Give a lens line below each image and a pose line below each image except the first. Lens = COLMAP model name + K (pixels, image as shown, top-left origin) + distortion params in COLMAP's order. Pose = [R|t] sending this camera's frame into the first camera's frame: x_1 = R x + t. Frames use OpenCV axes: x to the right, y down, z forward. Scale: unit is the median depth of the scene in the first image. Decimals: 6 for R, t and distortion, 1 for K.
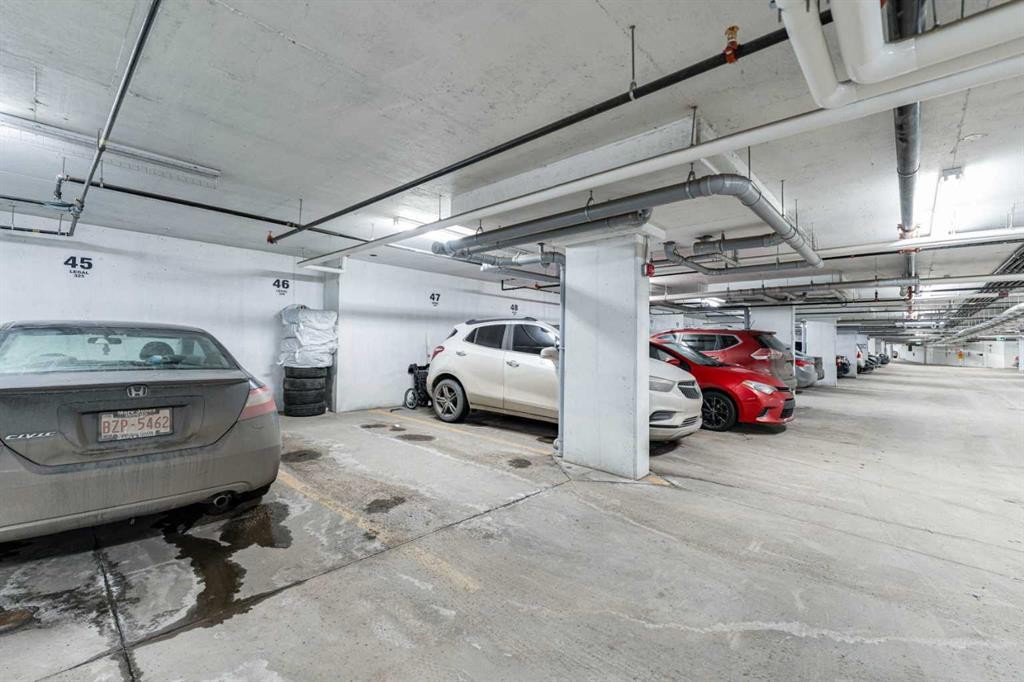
lens RADIAL K [[424.9, 0, 509.4], [0, 424.9, 333.5], [0, 0, 1]] dist [0.000753, 0.000050]
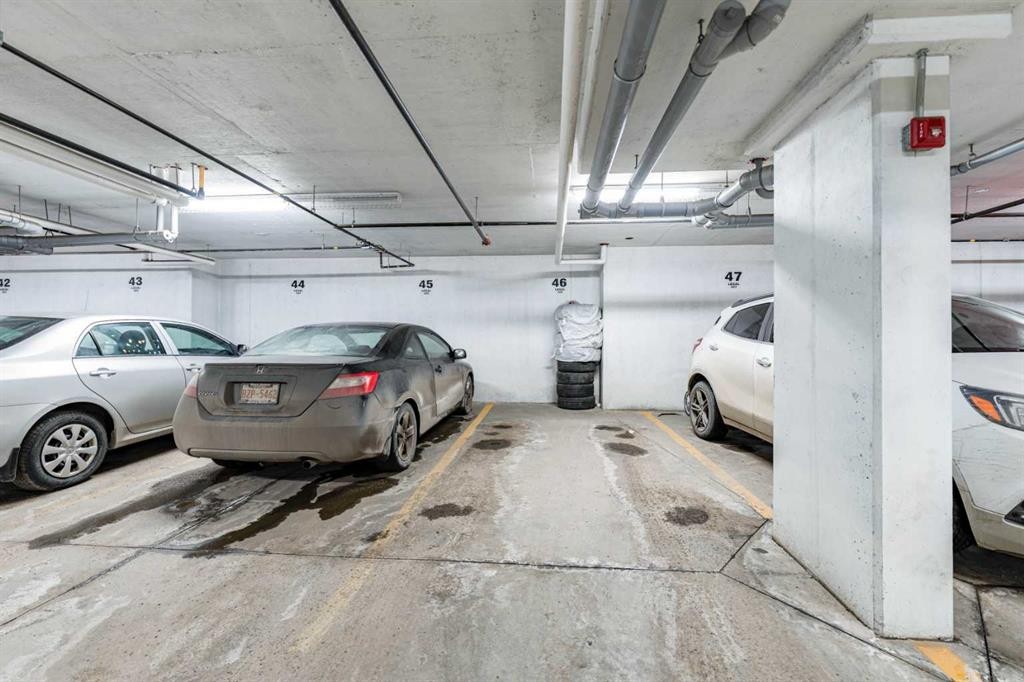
lens RADIAL K [[425.7, 0, 521.4], [0, 425.7, 338.5], [0, 0, 1]] dist [0.001443, -0.000535]
pose [[0.628088, -0.018538, -0.777922, 0.531927], [0.030254, 0.999542, 0.000608, 0.044895], [0.777554, -0.023918, 0.628361, 0.590536]]
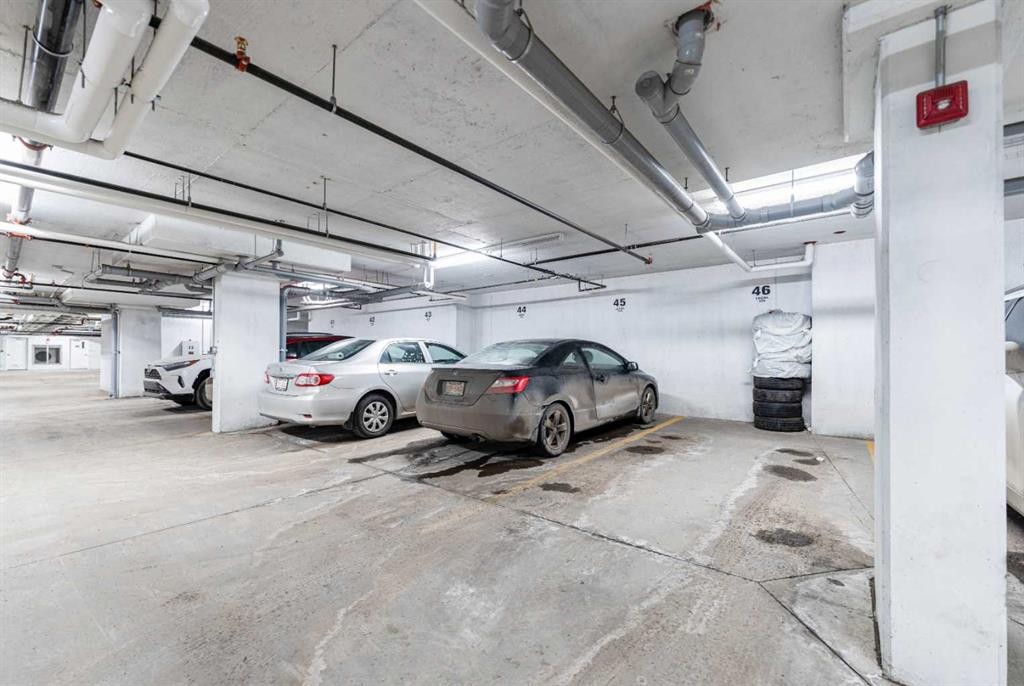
lens RADIAL K [[419.3, 0, 512.7], [0, 419.3, 349.5], [0, 0, 1]] dist [0.000641, 0.000035]
pose [[0.079281, -0.029552, -0.996414, 0.850234], [0.026580, 0.999268, -0.027521, 0.066363], [0.996498, -0.024303, 0.080009, 0.828934]]
